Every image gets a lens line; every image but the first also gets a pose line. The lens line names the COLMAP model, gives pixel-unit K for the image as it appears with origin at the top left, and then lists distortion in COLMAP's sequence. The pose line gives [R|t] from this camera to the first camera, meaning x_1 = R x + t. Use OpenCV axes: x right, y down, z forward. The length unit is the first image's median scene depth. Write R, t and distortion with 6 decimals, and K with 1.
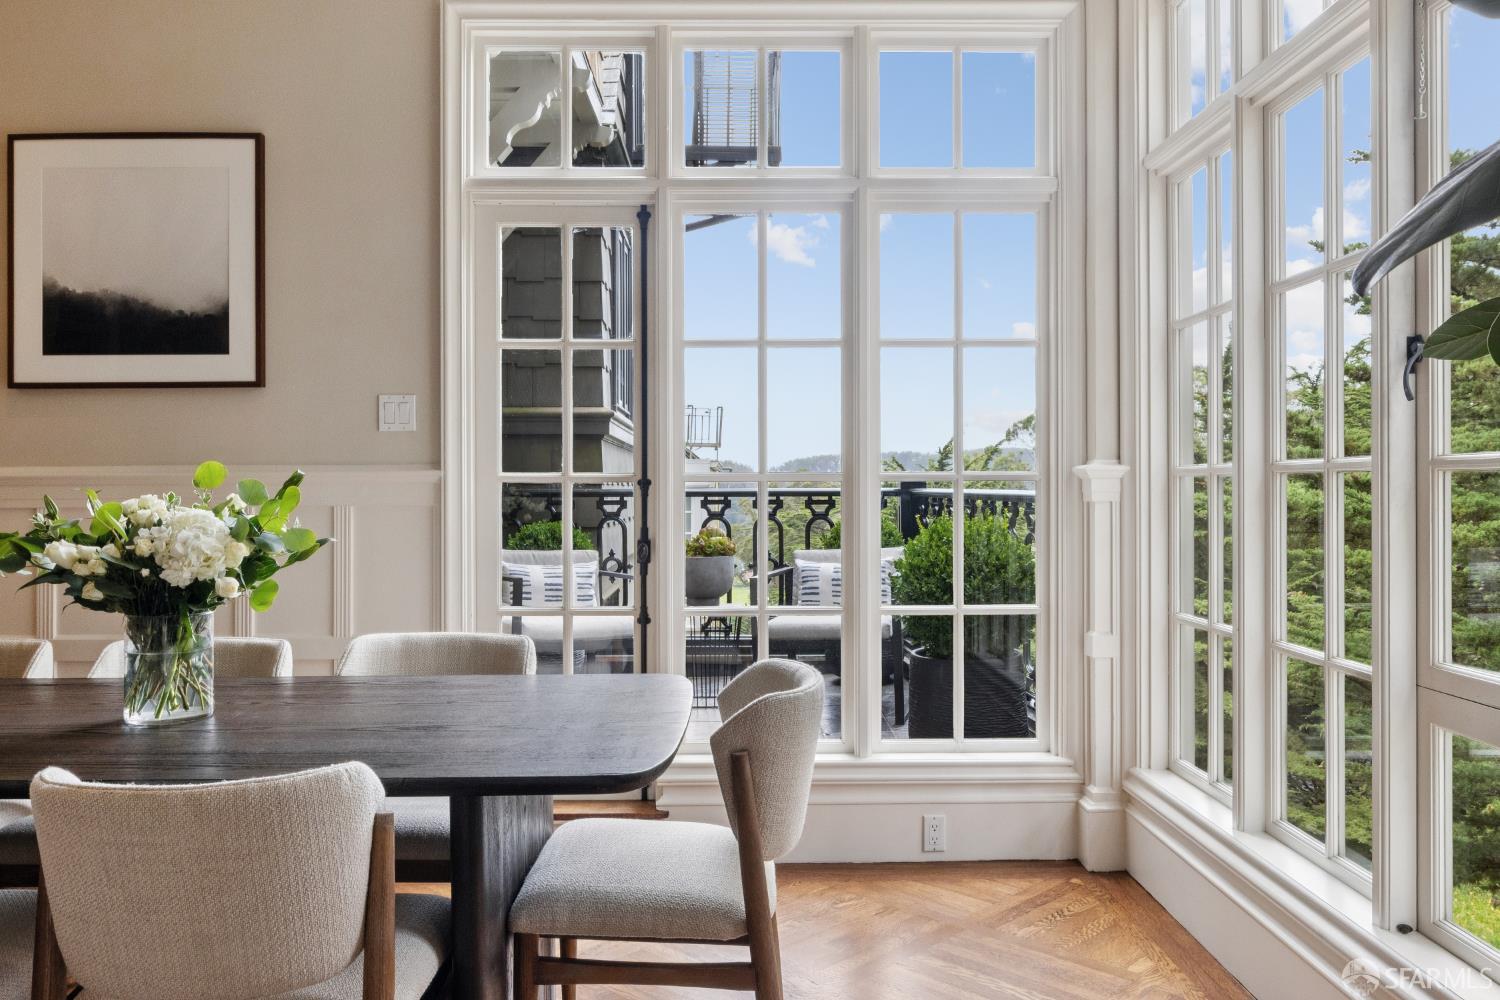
lens RADIAL K [[1159.8, 0, 734.0], [0, 1159.8, 490.1], [0, 0, 1]] dist [-0.006130, 0.002405]
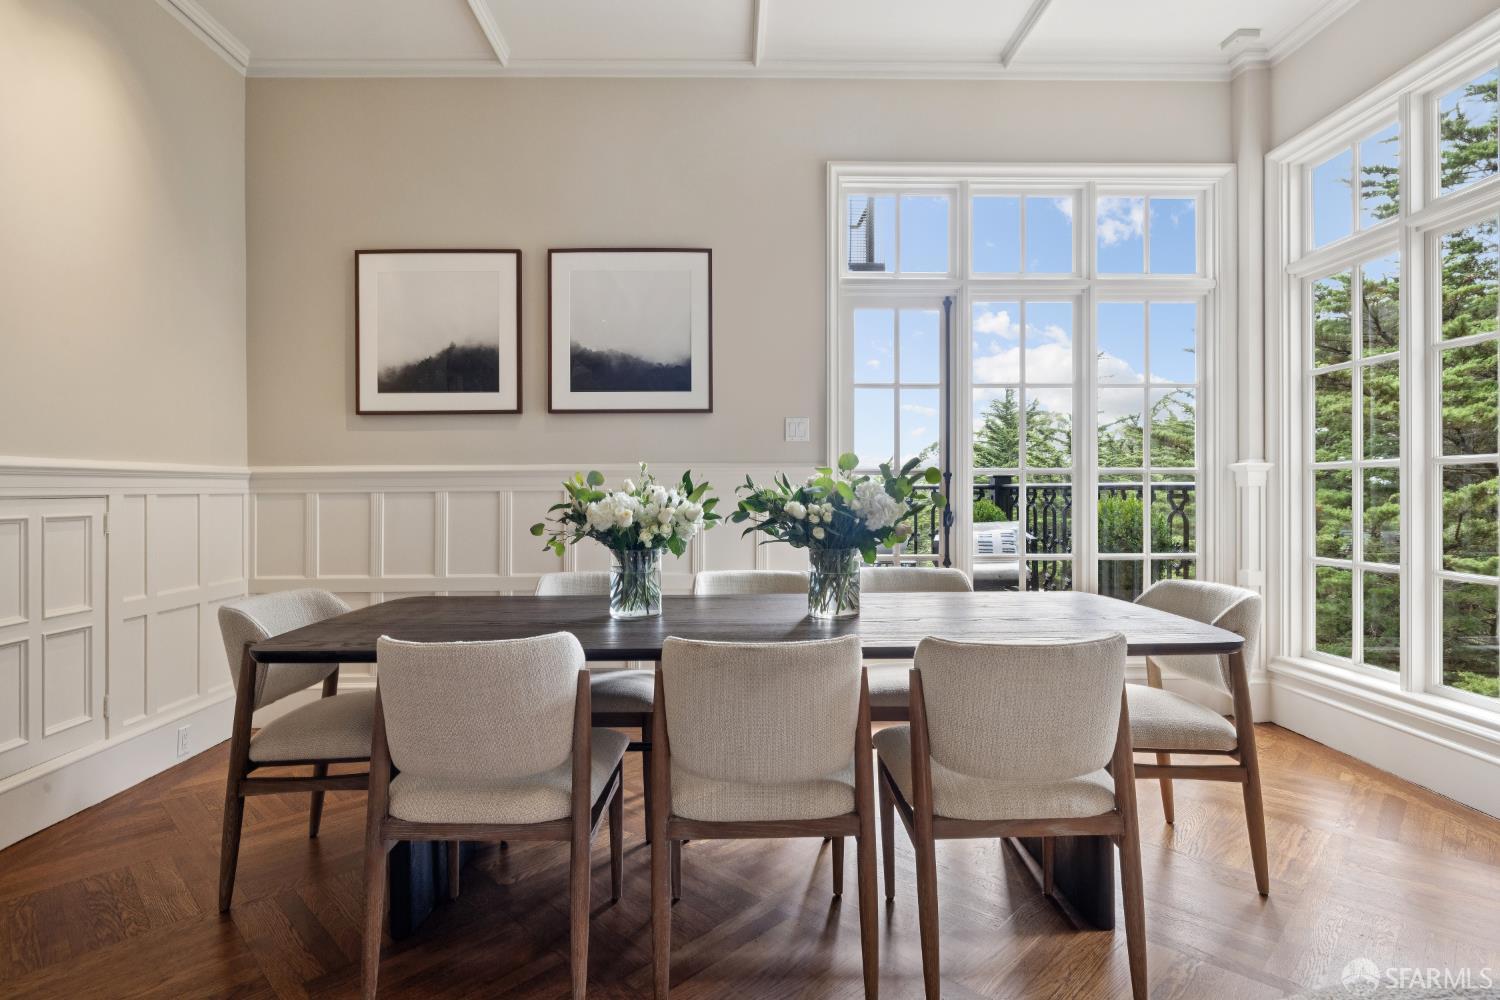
lens RADIAL K [[775.5, 0, 748.0], [0, 775.5, 488.2], [0, 0, 1]] dist [0.002383, -0.000326]
pose [[0.999883, -0.000795, 0.015267, -0.371535], [0.000857, 0.999991, -0.004049, 0.015958], [-0.015264, 0.004061, 0.999875, -0.035850]]
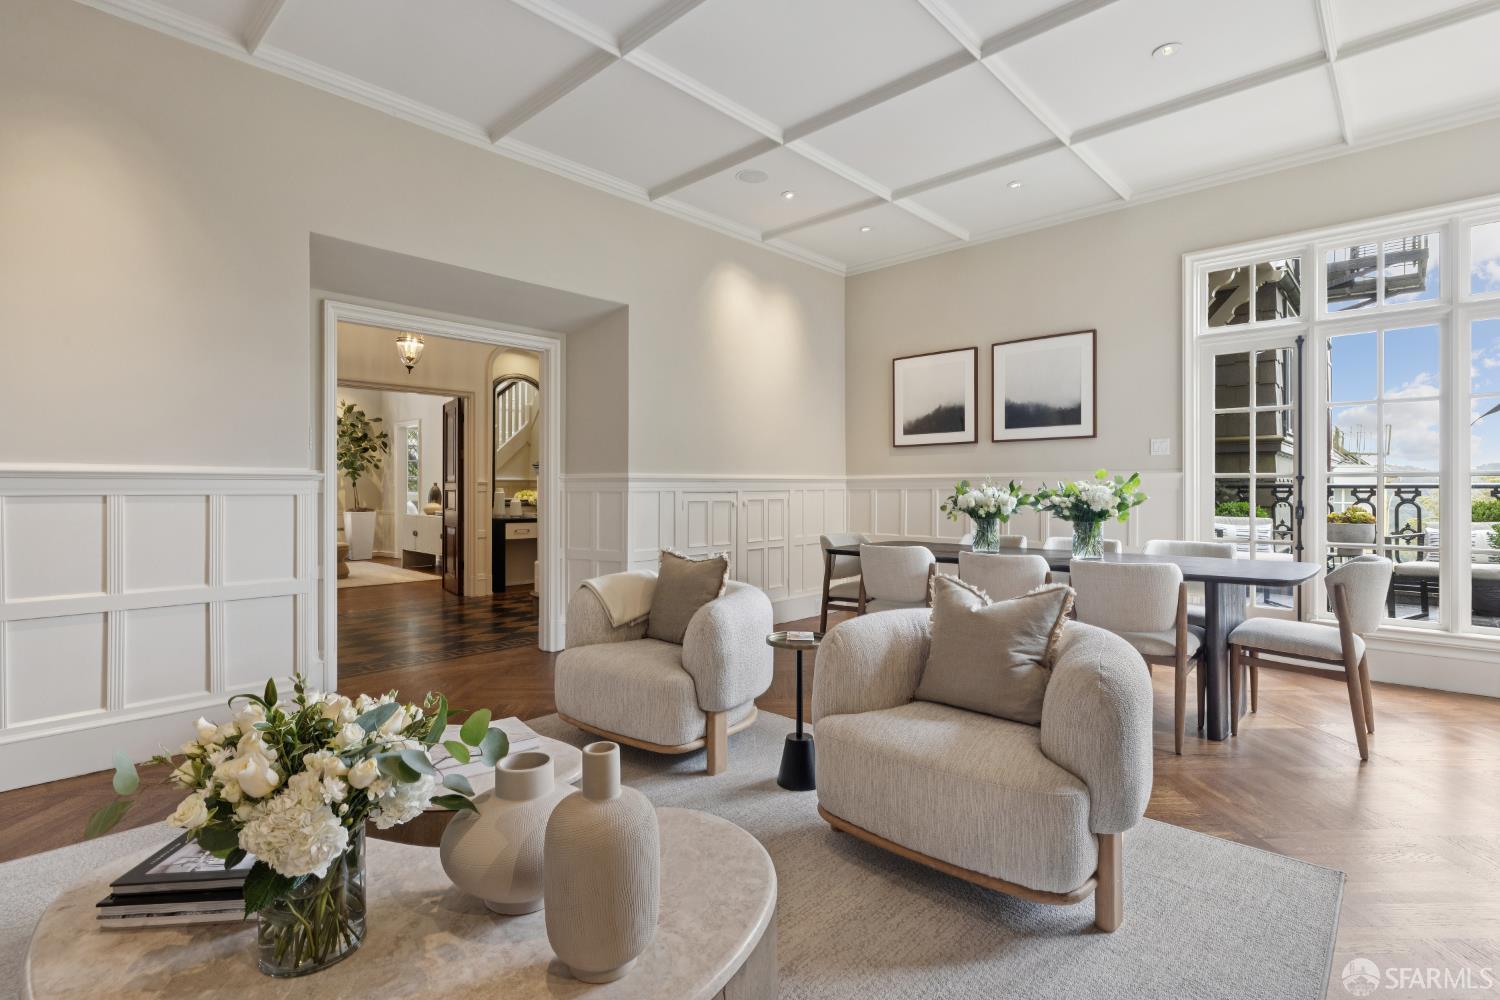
lens RADIAL K [[718.9, 0, 755.1], [0, 718.9, 486.3], [0, 0, 1]] dist [-0.003705, 0.000314]
pose [[0.735545, 0.000940, -0.677475, 0.068037], [-0.003552, 0.999991, -0.002470, 0.014960], [0.677466, 0.004223, 0.735542, -0.525060]]
